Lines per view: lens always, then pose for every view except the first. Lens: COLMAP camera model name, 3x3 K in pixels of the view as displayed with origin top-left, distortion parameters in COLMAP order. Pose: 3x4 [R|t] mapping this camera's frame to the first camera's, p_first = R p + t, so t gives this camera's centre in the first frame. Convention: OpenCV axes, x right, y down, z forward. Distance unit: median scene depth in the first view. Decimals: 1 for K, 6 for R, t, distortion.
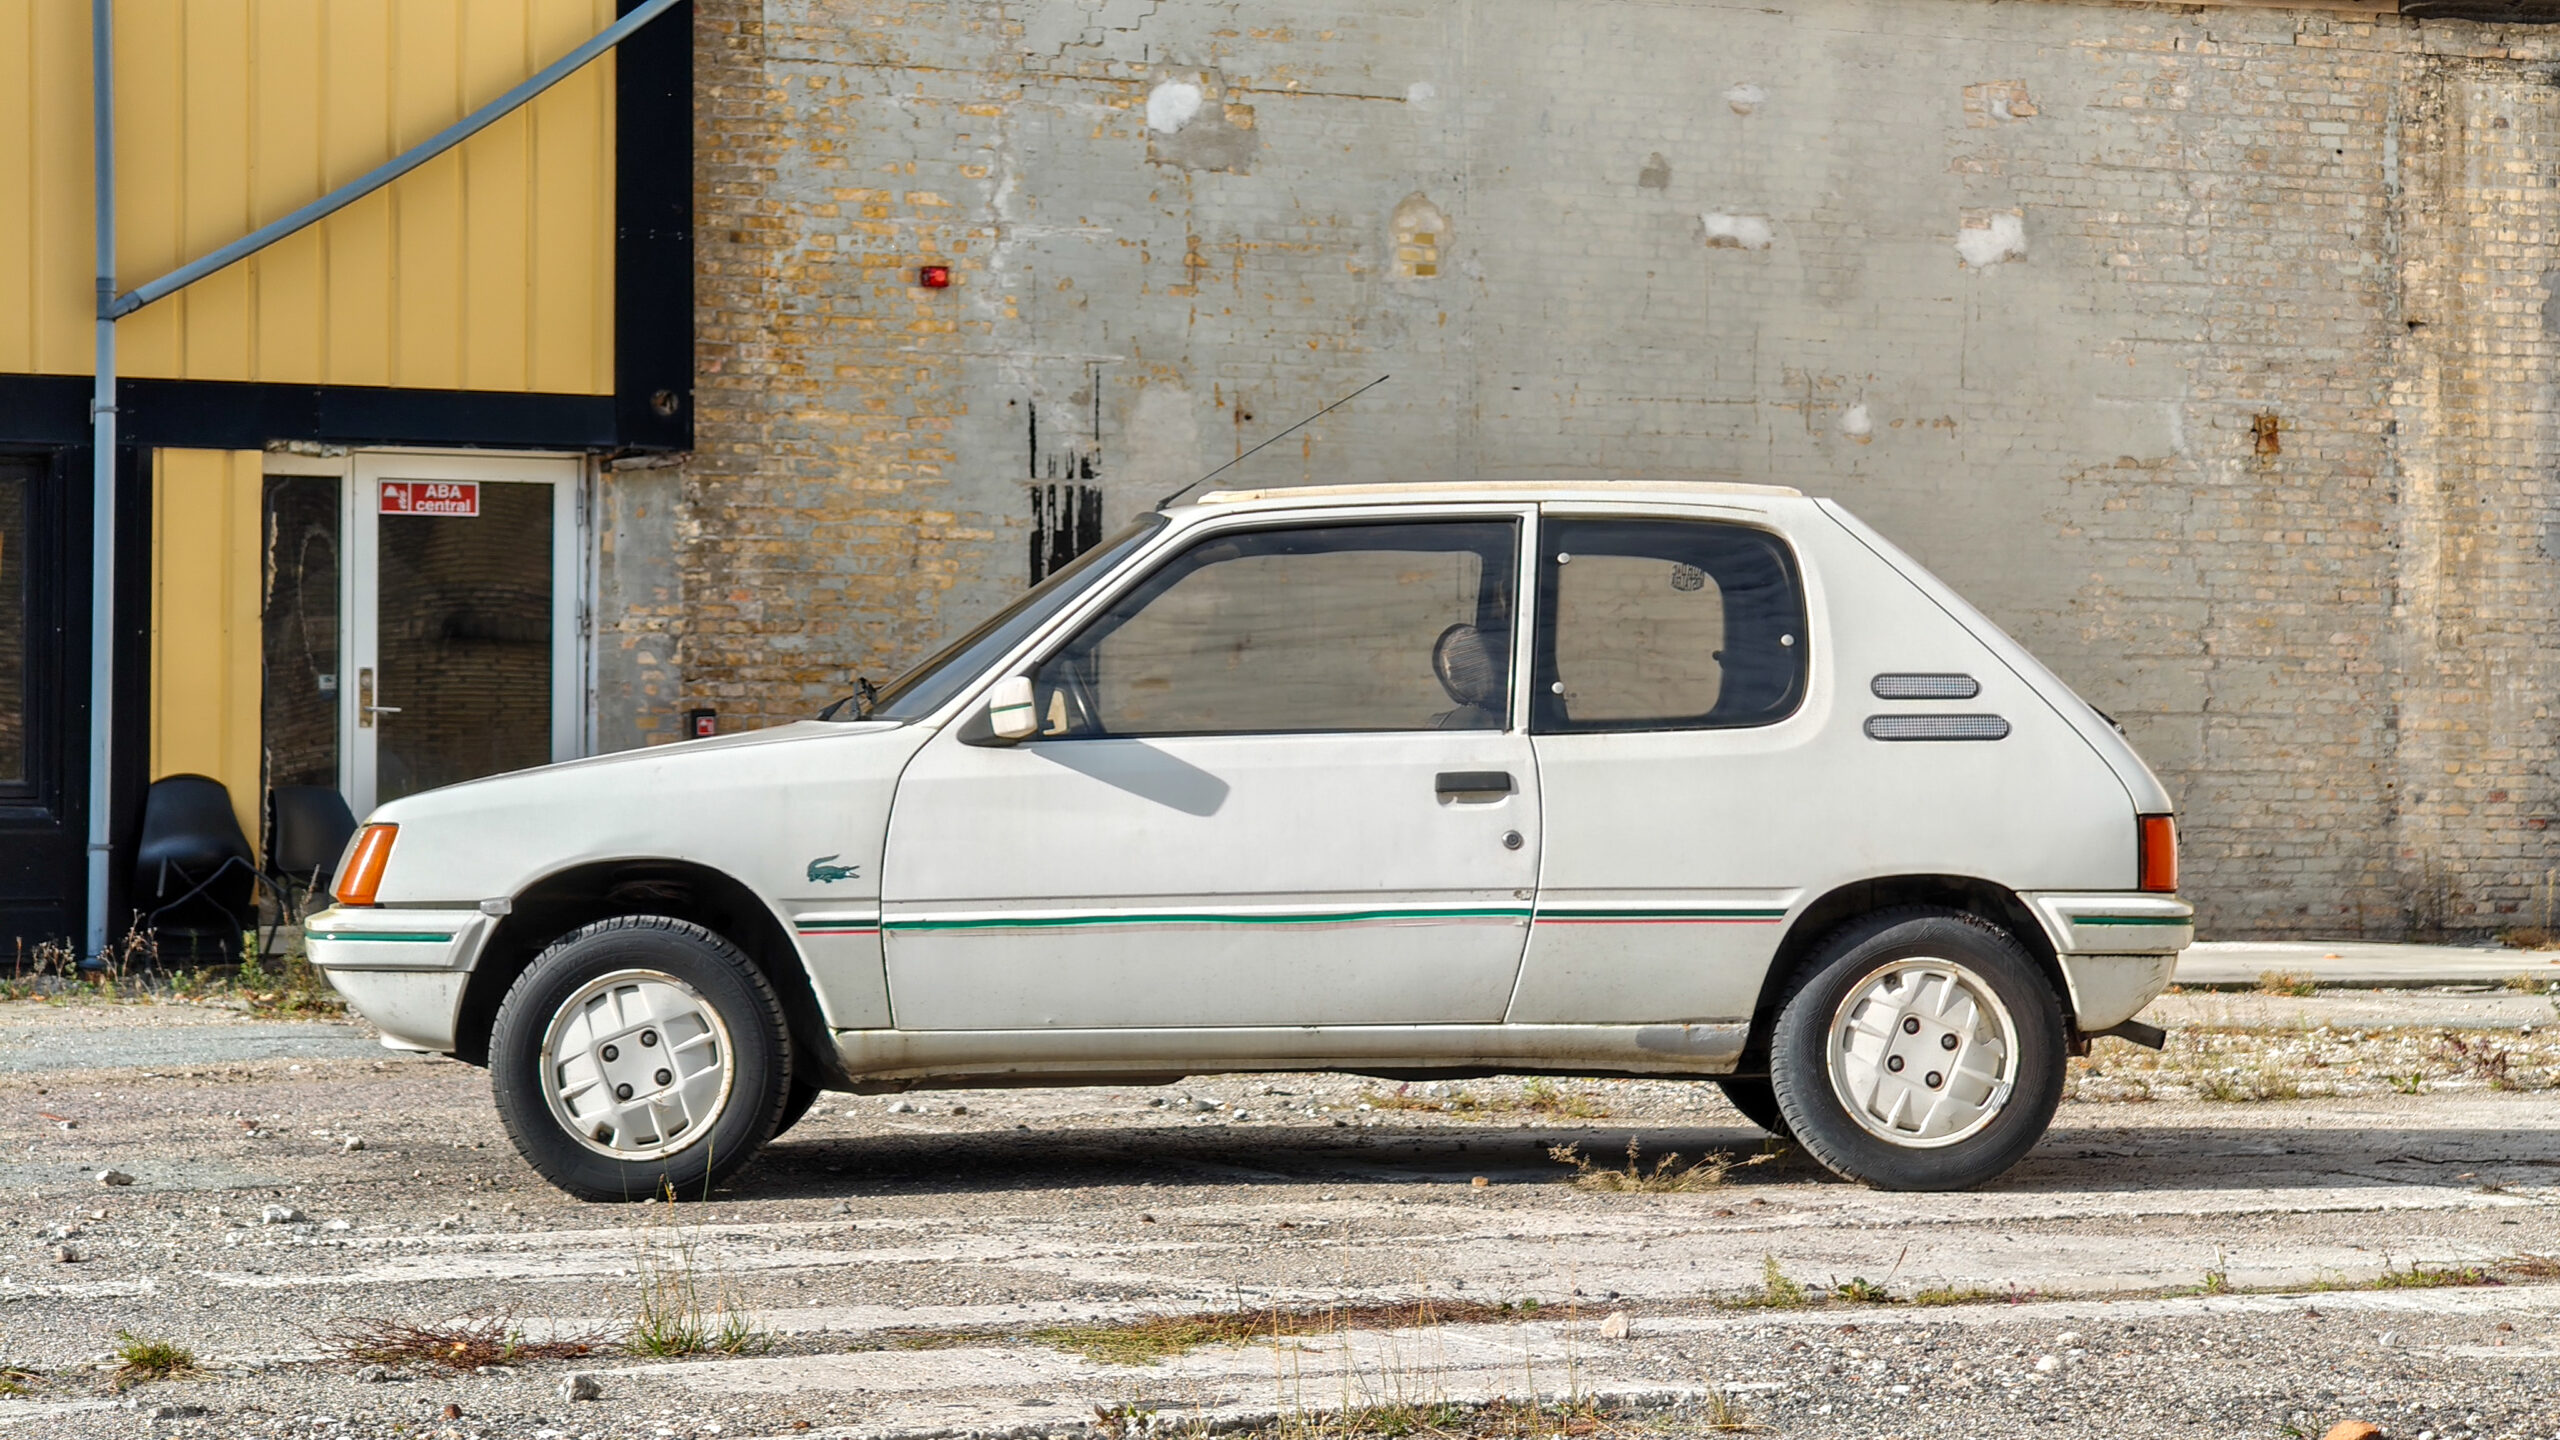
lens RADIAL K [[5269.5, 0, 1260.2], [0, 5269.5, 774.3], [0, 0, 1]] dist [0.159293, 0.000000]
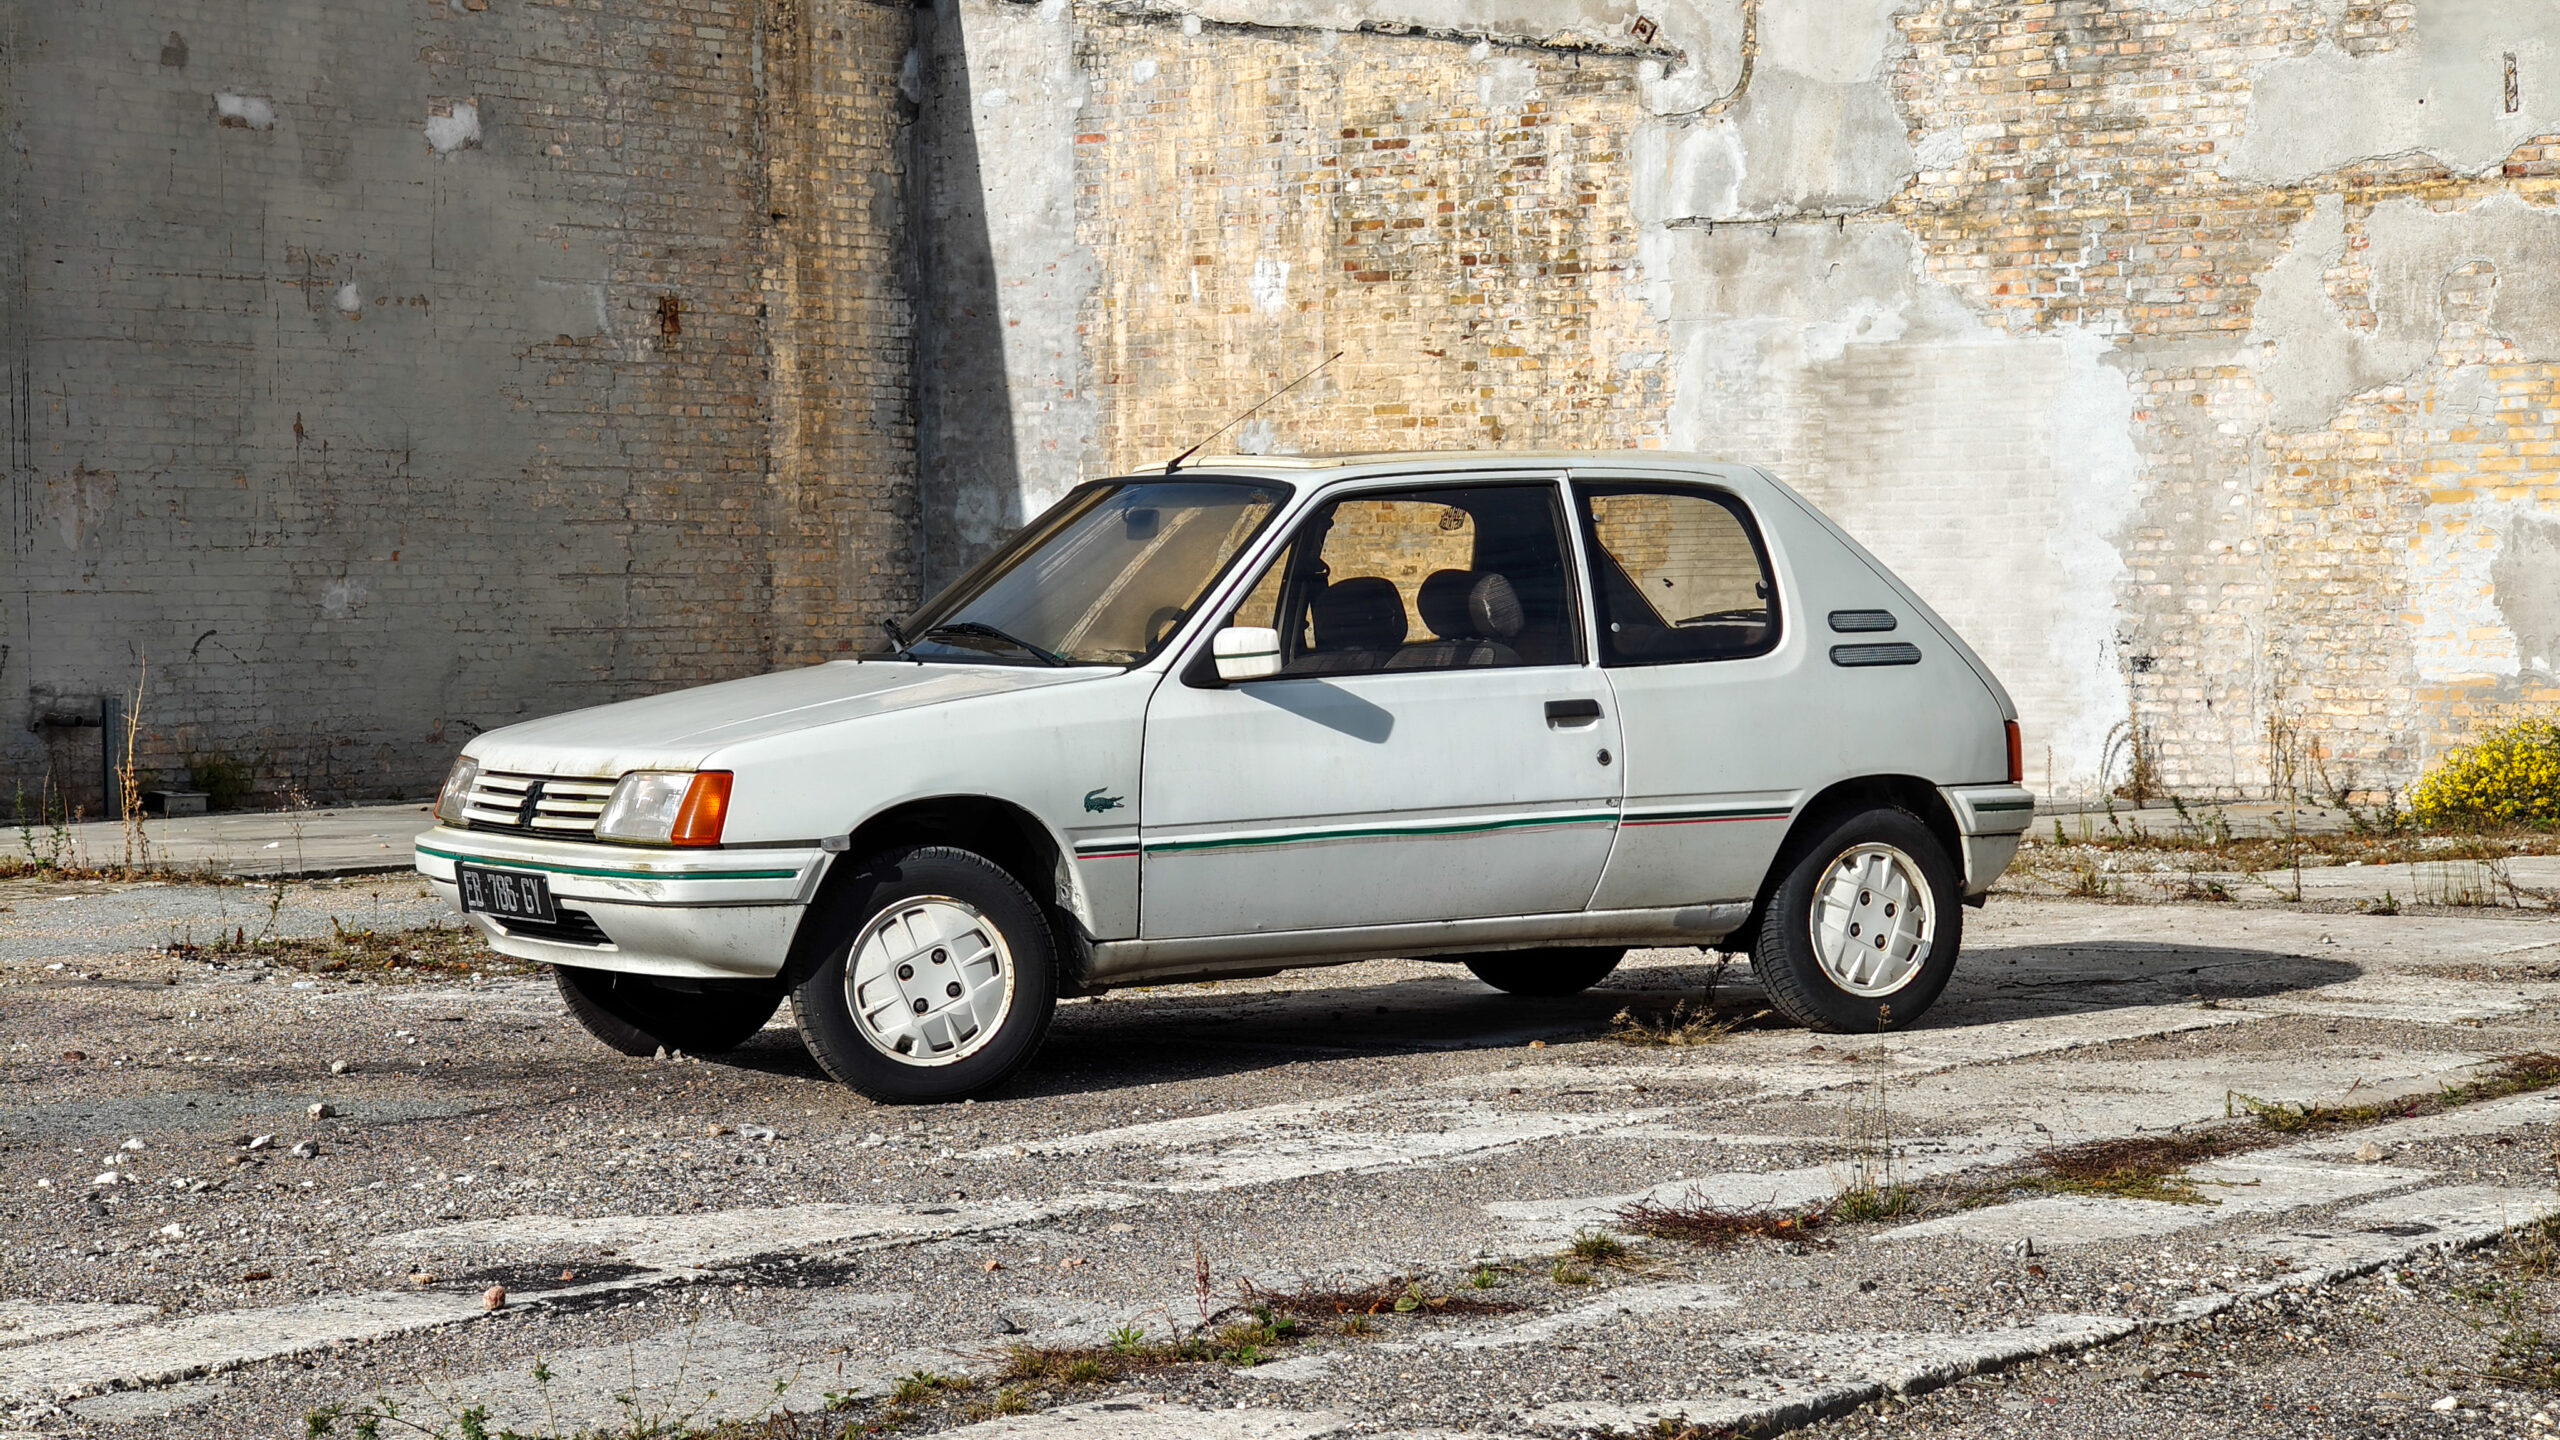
lens RADIAL K [[5269.5, 0, 1270.8], [0, 5269.5, 767.7], [0, 0, 1]] dist [0.159293, 0.000000]
pose [[0.867241, -0.029482, 0.497015, -0.270216], [0.011292, 0.999153, 0.039565, -0.014690], [-0.497761, -0.028700, 0.866839, 0.000863]]
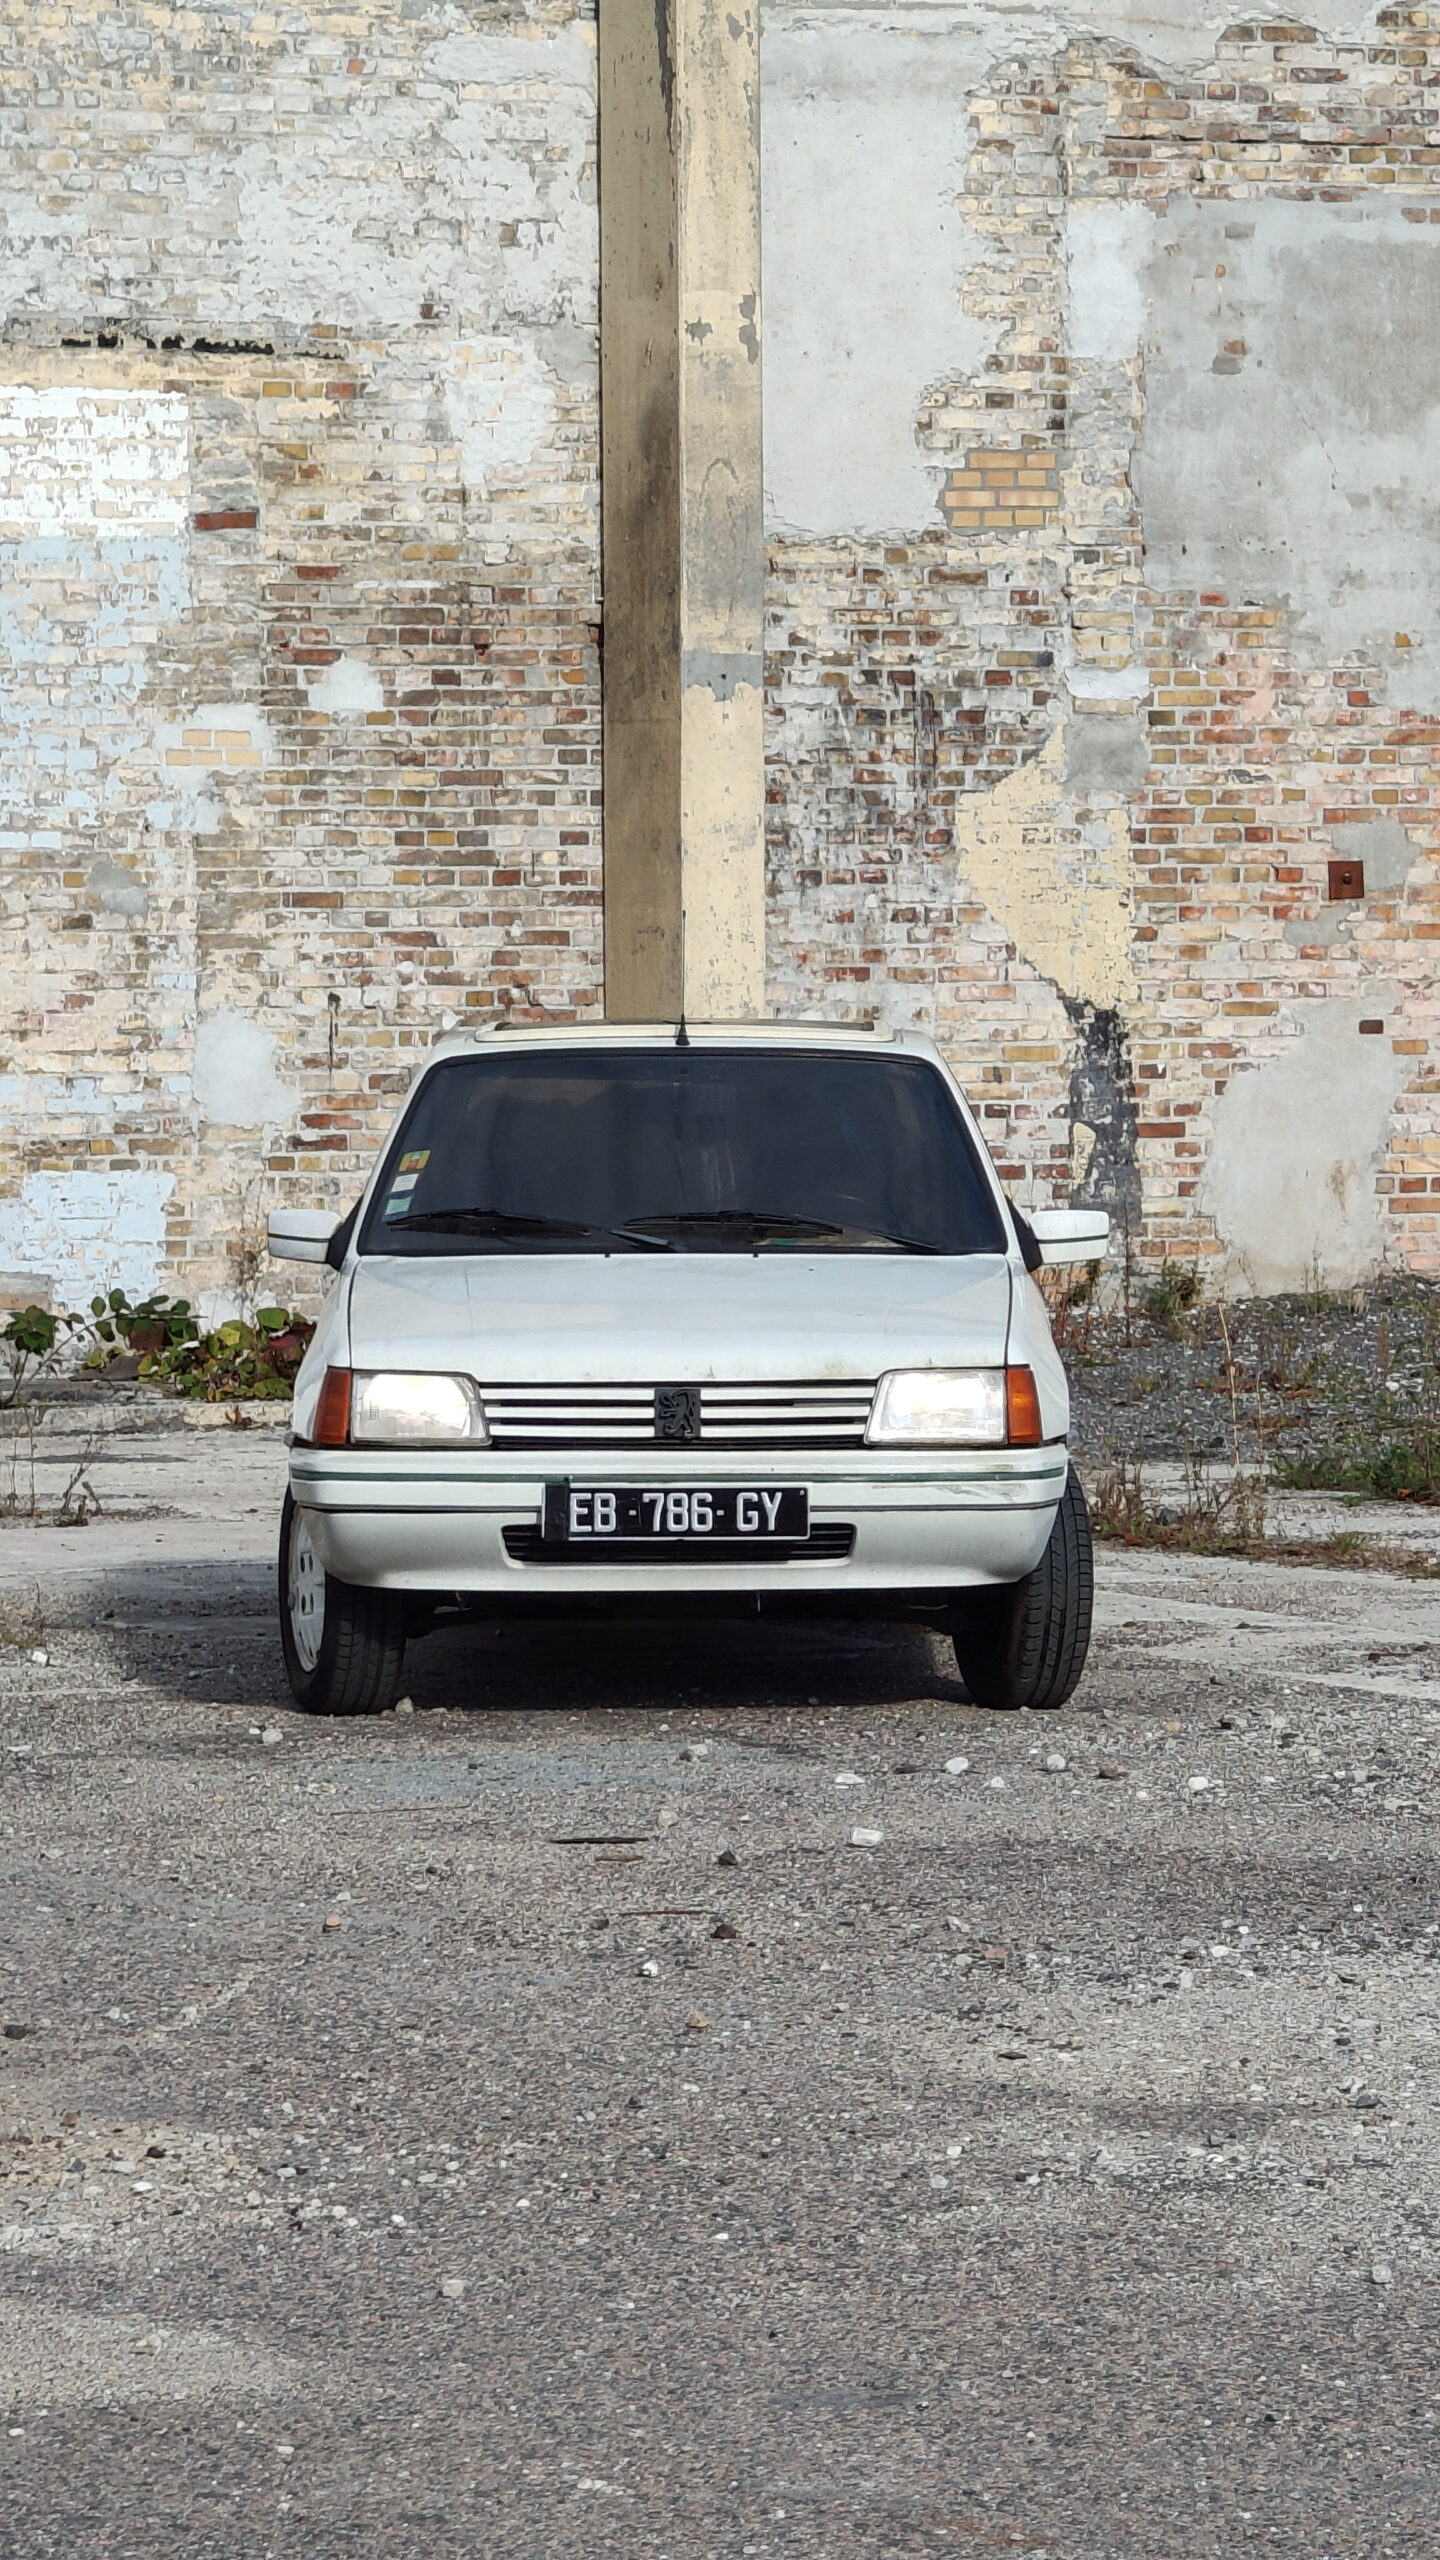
lens RADIAL K [[10503.0, 0, 719.5], [0, 10503.0, 1274.8], [0, 0, 1]] dist [0.219295, 0.000000]
pose [[-0.019275, -0.018455, 0.999644, -0.997447], [0.004234, 0.999819, 0.018539, -0.021148], [-0.999805, 0.004590, -0.019194, 0.490408]]
